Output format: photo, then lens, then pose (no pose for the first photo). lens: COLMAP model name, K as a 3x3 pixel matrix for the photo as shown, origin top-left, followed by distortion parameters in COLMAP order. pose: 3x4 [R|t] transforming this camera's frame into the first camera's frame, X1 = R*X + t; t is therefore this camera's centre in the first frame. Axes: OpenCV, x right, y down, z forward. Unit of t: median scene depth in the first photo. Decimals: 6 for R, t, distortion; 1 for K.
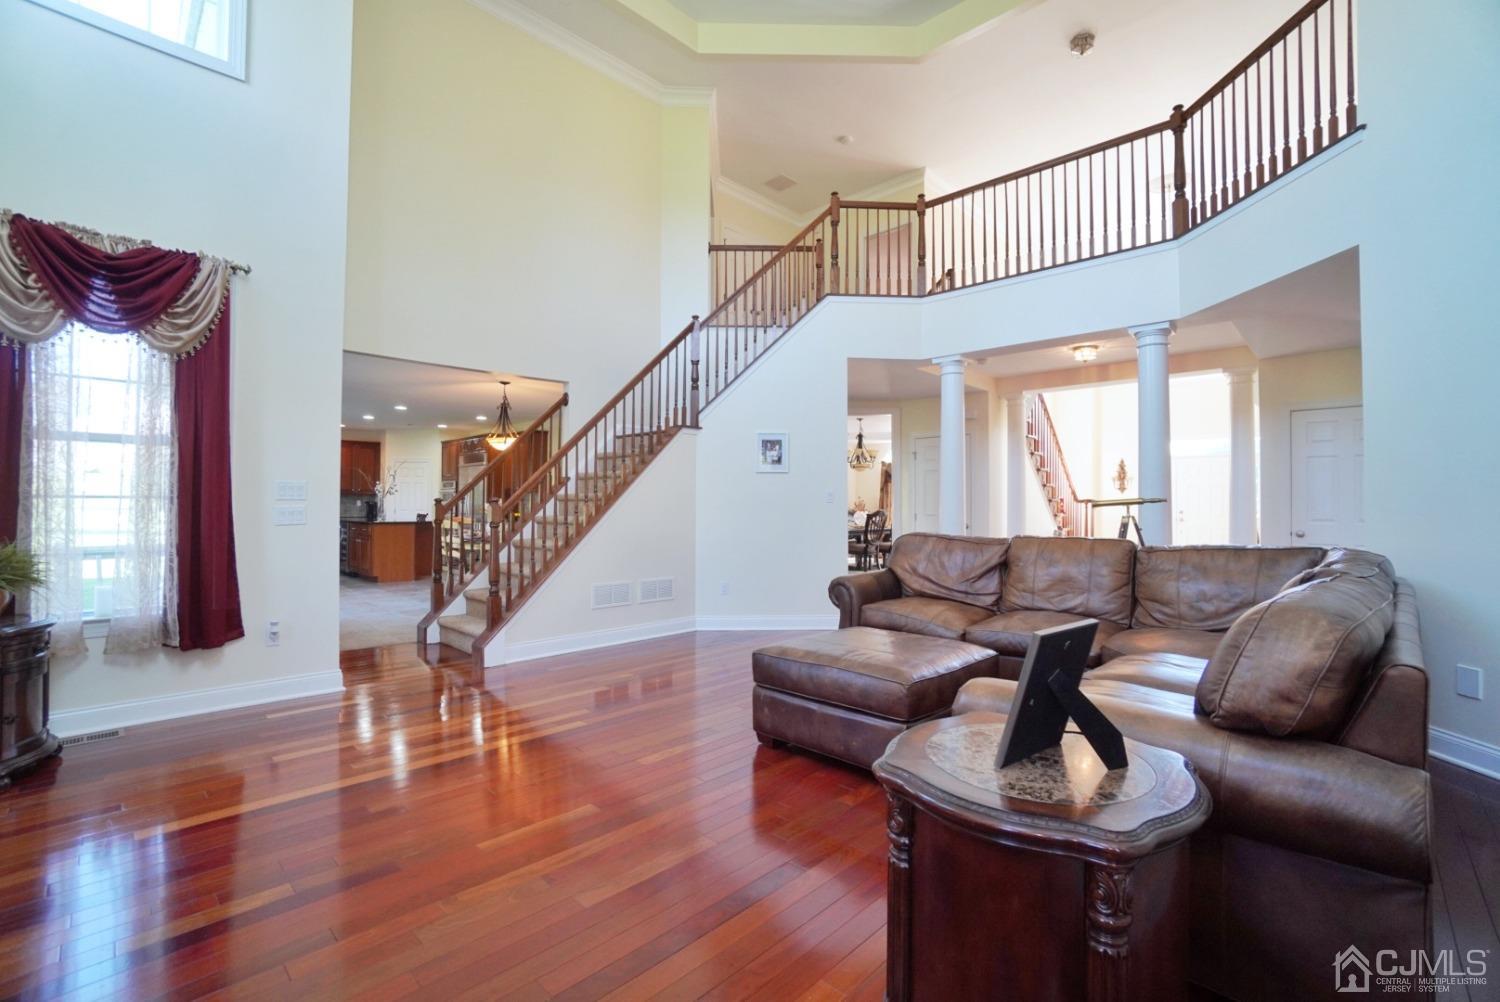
lens RADIAL K [[665.5, 0, 752.5], [0, 665.5, 506.0], [0, 0, 1]] dist [-0.023885, 0.005747]
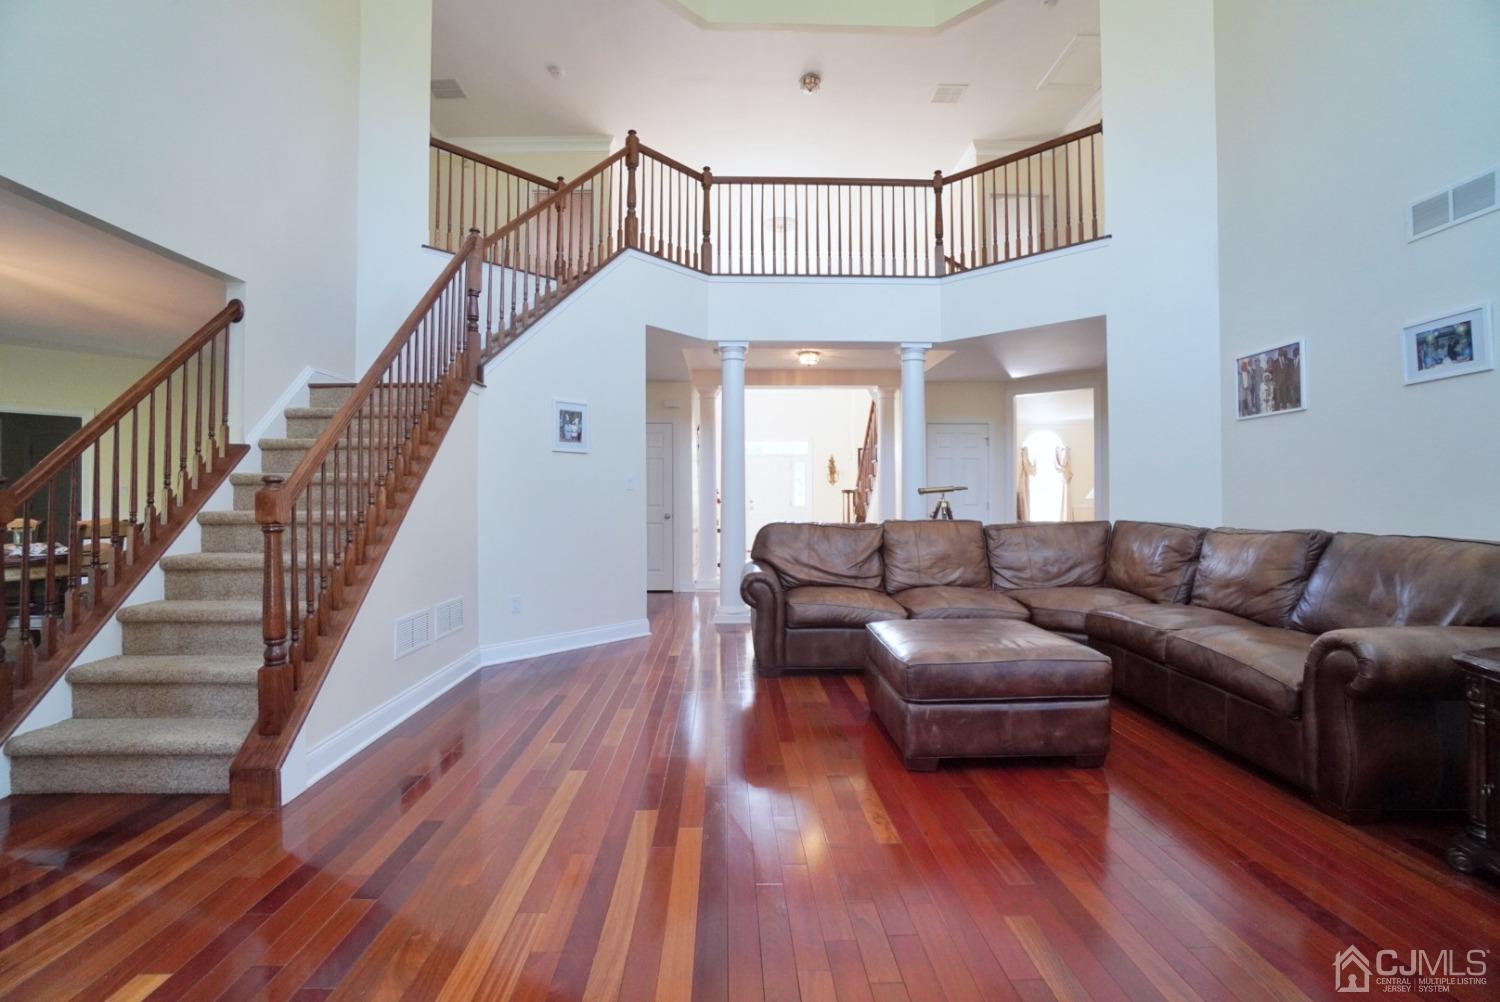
lens RADIAL K [[665.5, 0, 750.3], [0, 665.5, 495.6], [0, 0, 1]] dist [-0.023885, 0.005747]
pose [[0.712815, -0.000727, 0.701352, -0.480328], [0.005355, 0.999976, -0.004406, 0.008247], [-0.701332, 0.006896, 0.712802, 0.360971]]
